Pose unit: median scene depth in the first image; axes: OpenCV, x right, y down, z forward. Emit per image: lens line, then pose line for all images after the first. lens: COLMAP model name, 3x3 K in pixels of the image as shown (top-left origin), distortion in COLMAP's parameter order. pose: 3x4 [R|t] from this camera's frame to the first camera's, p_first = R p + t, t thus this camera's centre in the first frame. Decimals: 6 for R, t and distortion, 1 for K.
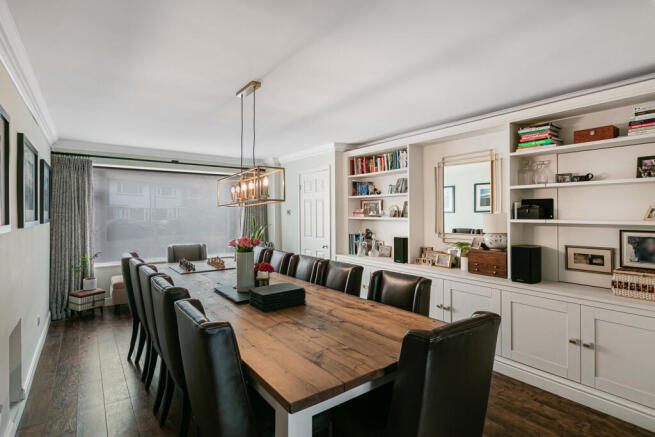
lens RADIAL K [[339.2, 0, 327.1], [0, 339.2, 215.0], [0, 0, 1]] dist [-0.000980, 0.000240]
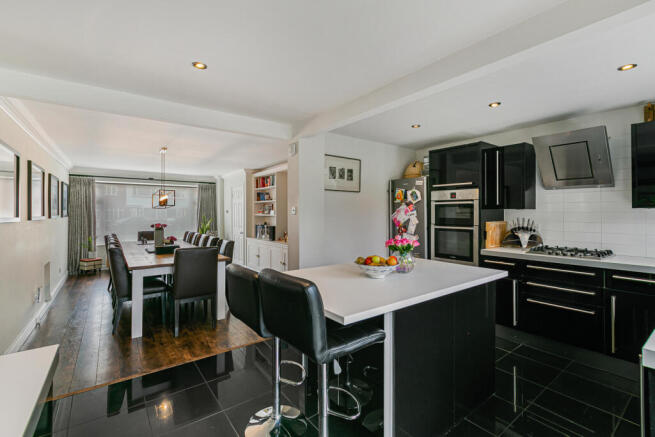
lens RADIAL K [[298.4, 0, 327.3], [0, 298.4, 213.7], [0, 0, 1]] dist [-0.000984, -0.000200]
pose [[0.999930, 0.001081, 0.011803, 0.424764], [-0.001078, 0.999999, -0.000300, 0.003566], [-0.011803, 0.000287, 0.999930, -0.463679]]
